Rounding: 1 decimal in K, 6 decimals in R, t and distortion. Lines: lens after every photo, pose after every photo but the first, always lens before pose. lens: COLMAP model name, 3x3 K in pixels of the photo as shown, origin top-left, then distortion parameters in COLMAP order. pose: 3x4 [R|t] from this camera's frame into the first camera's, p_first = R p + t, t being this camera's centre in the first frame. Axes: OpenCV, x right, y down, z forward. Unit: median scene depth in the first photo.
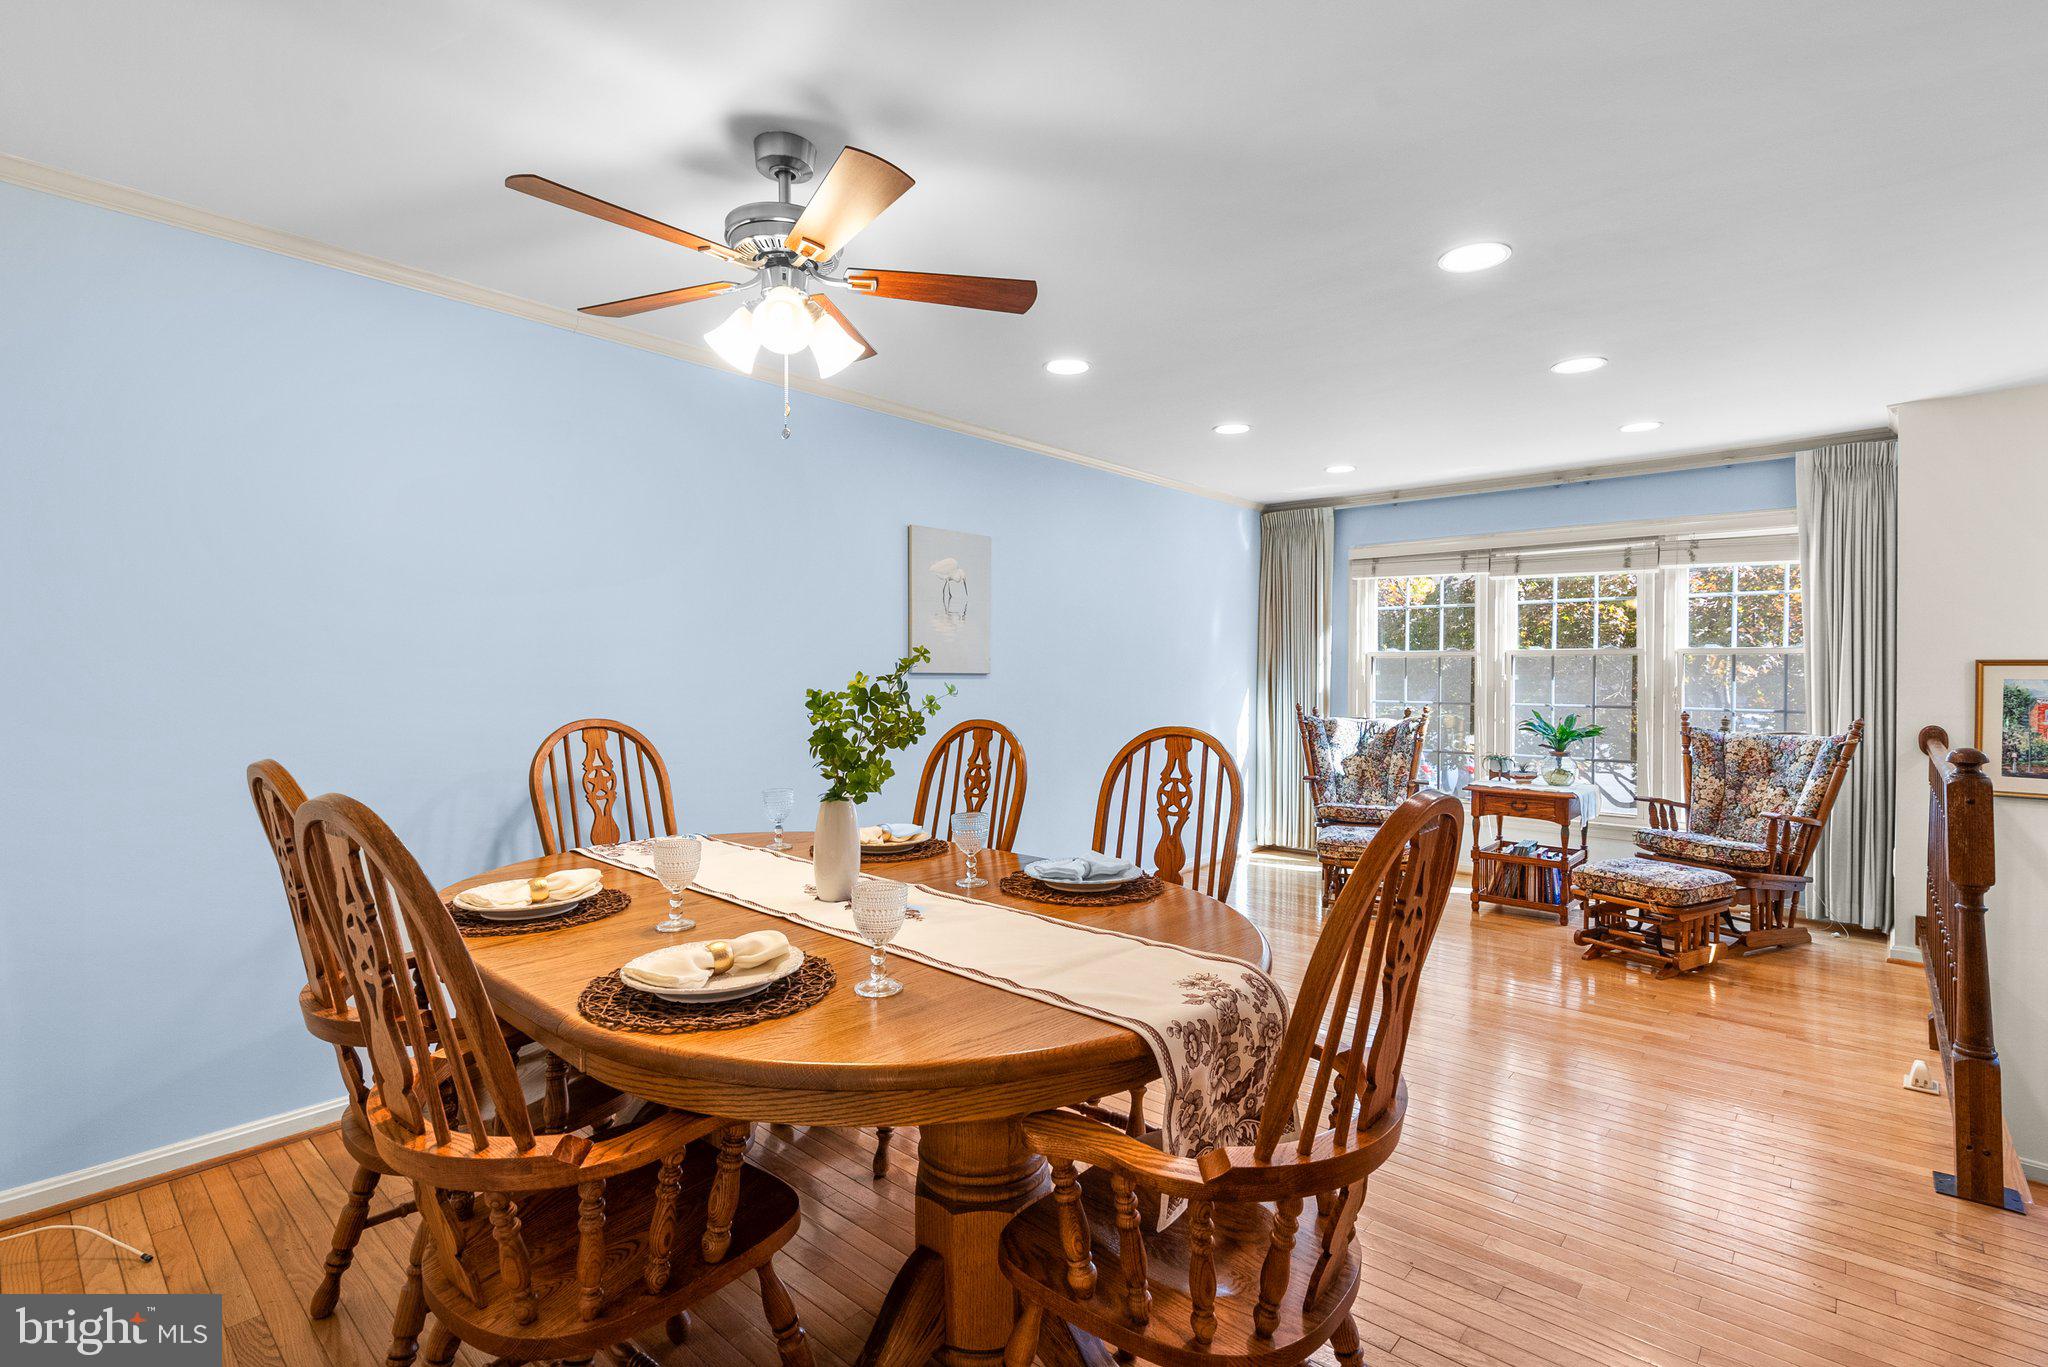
lens RADIAL K [[933.9, 0, 1031.8], [0, 933.9, 675.8], [0, 0, 1]] dist [-0.002087, -0.000304]
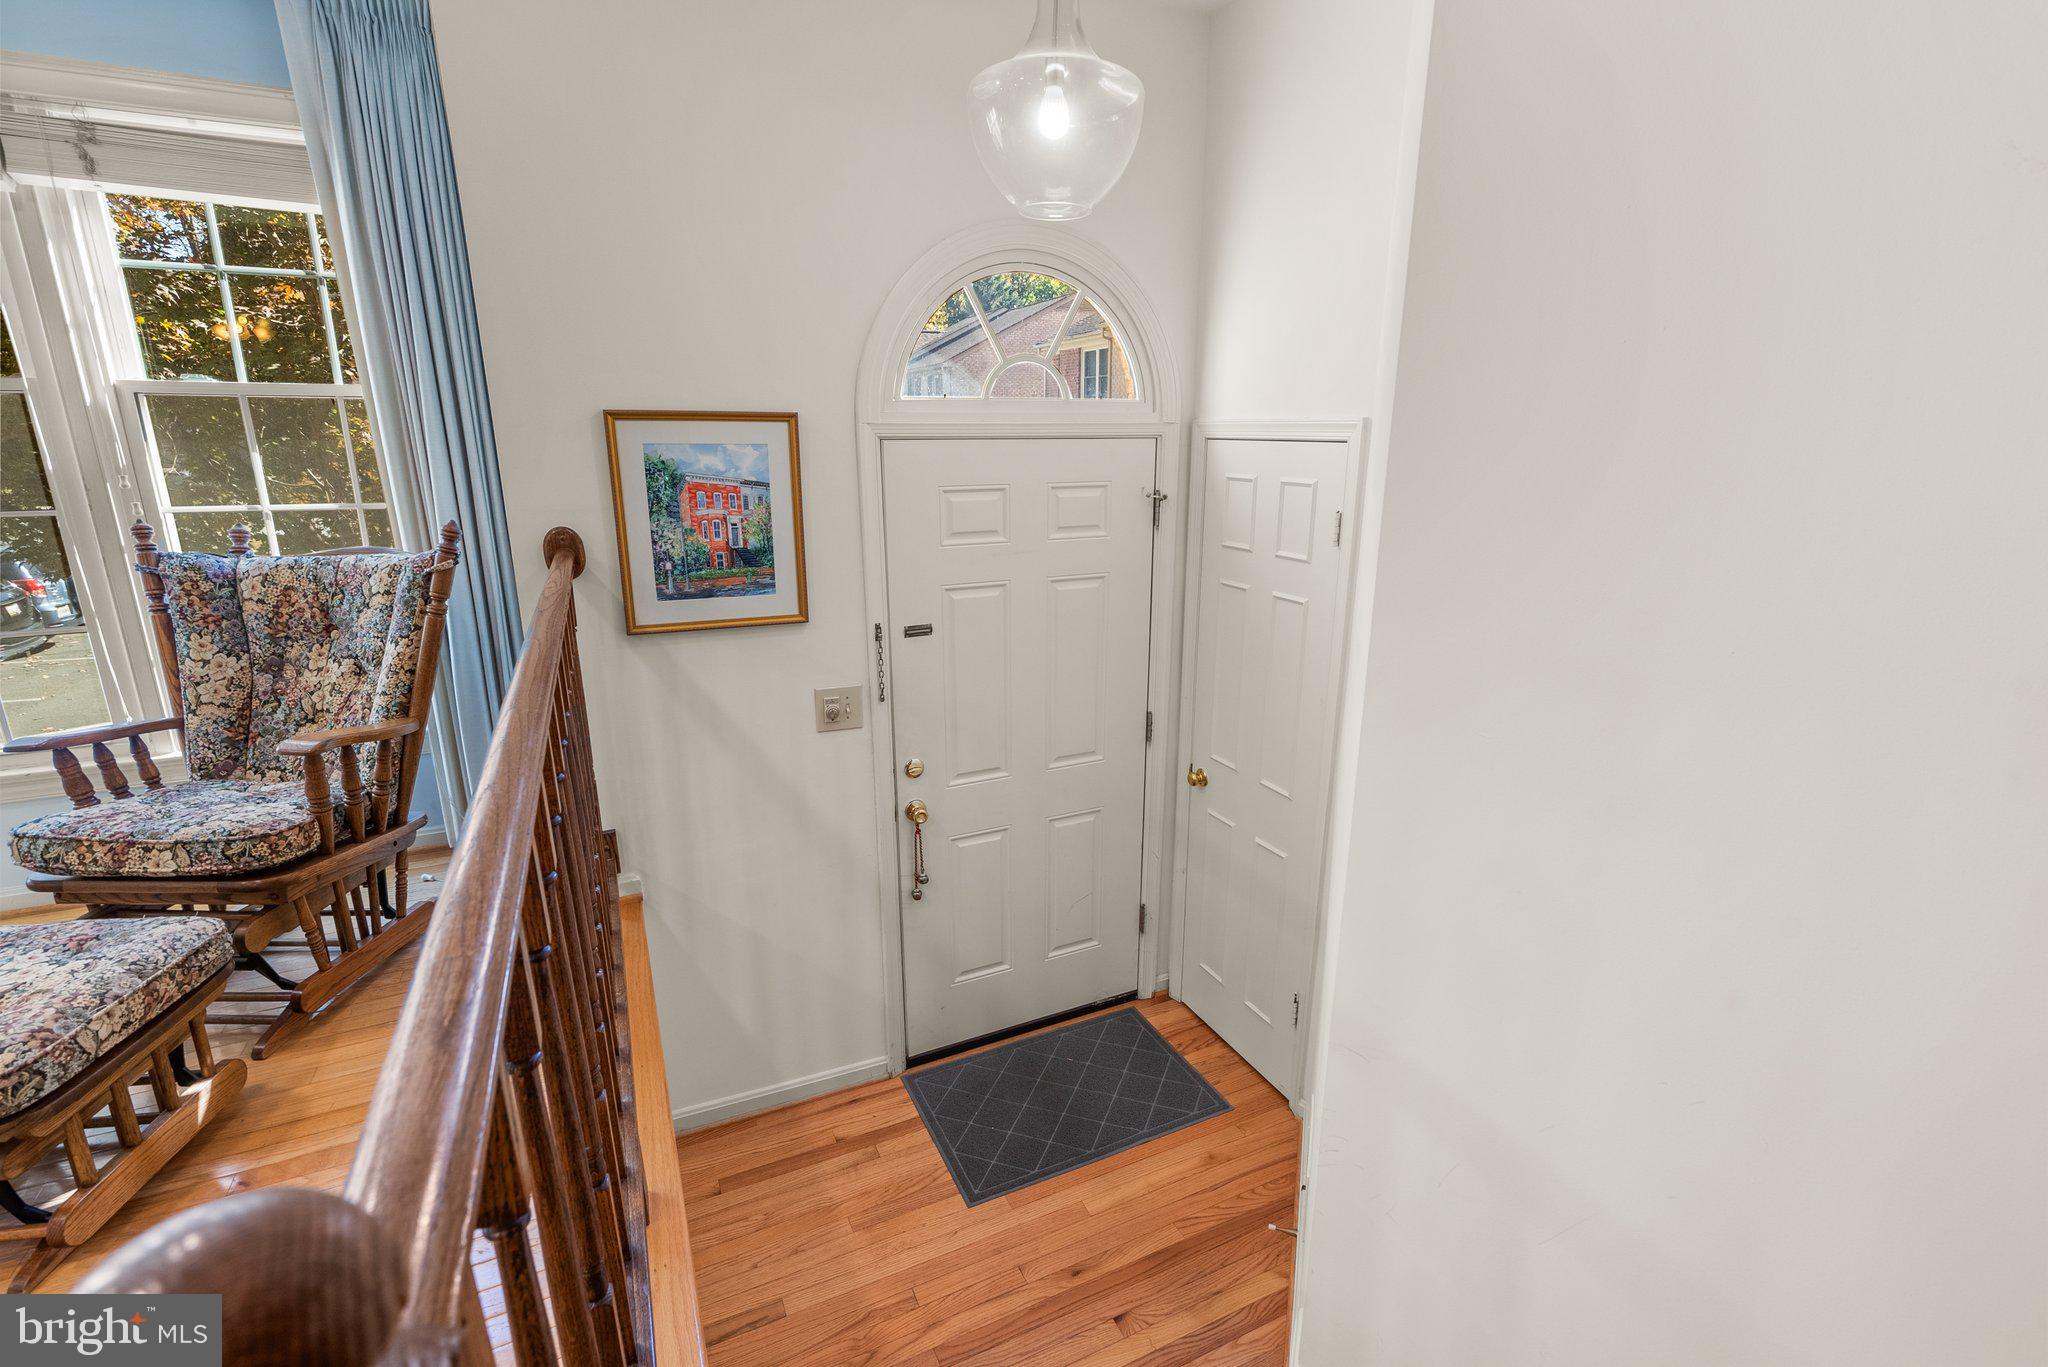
lens RADIAL K [[933.1, 0, 1040.4], [0, 933.1, 683.9], [0, 0, 1]] dist [-0.001439, 0.000058]
pose [[0.386317, -0.241443, 0.890205, 0.458427], [0.004455, 0.965609, 0.259961, -0.001807], [-0.922355, -0.096461, 0.374106, 0.420363]]
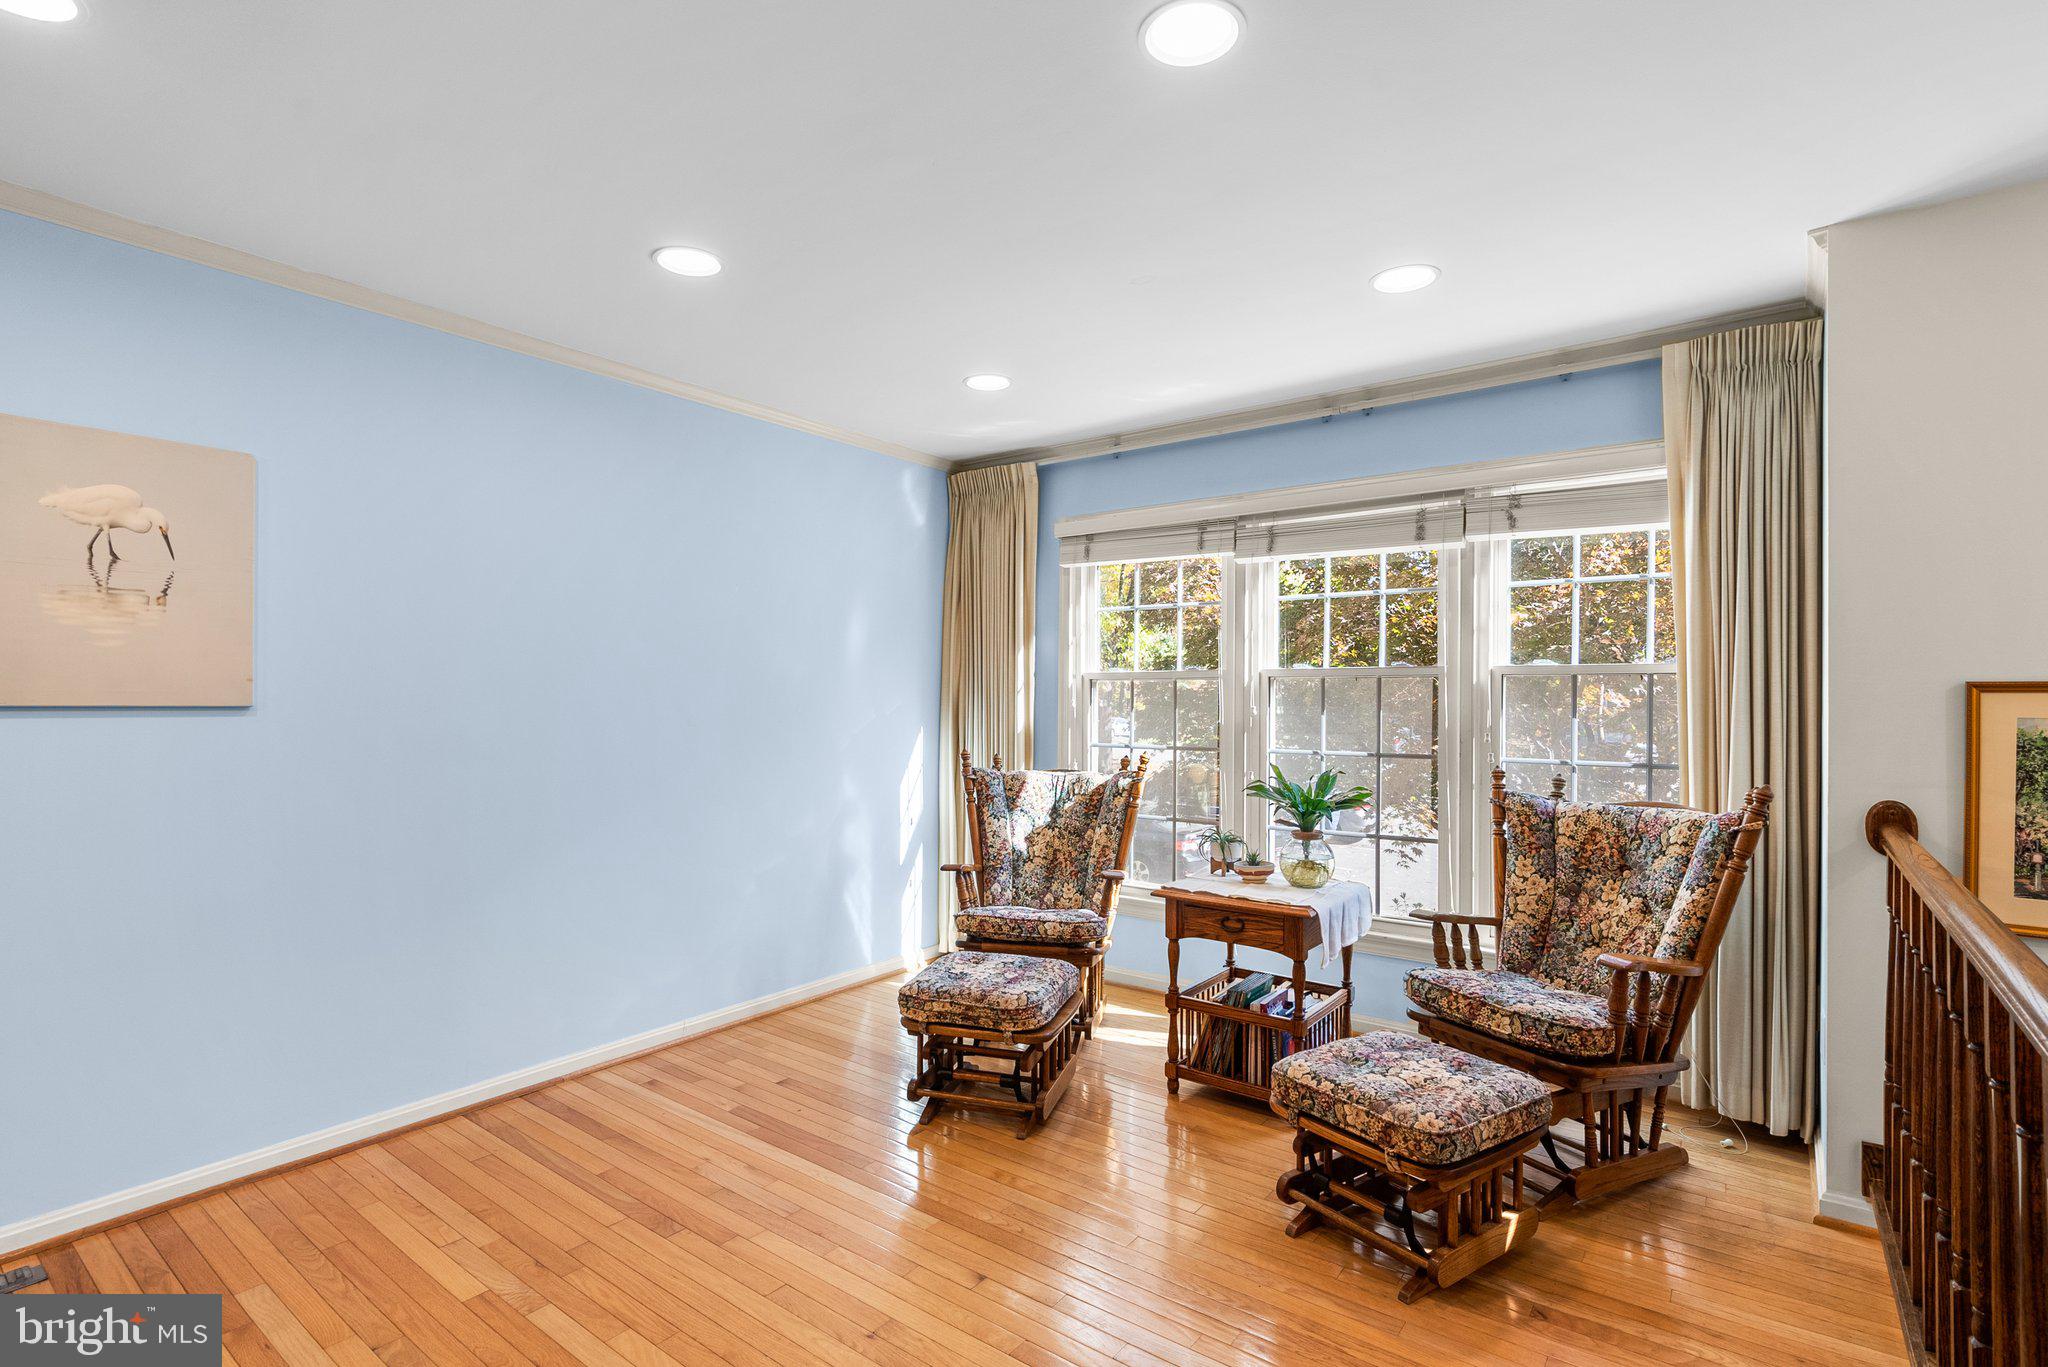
lens RADIAL K [[968.6, 0, 1017.1], [0, 968.6, 697.1], [0, 0, 1]] dist [-0.000971, 0.001390]
pose [[0.996923, -0.000280, 0.078388, 0.342176], [0.000751, 0.999982, -0.005988, -0.004548], [-0.078385, 0.006028, 0.996905, 0.394618]]
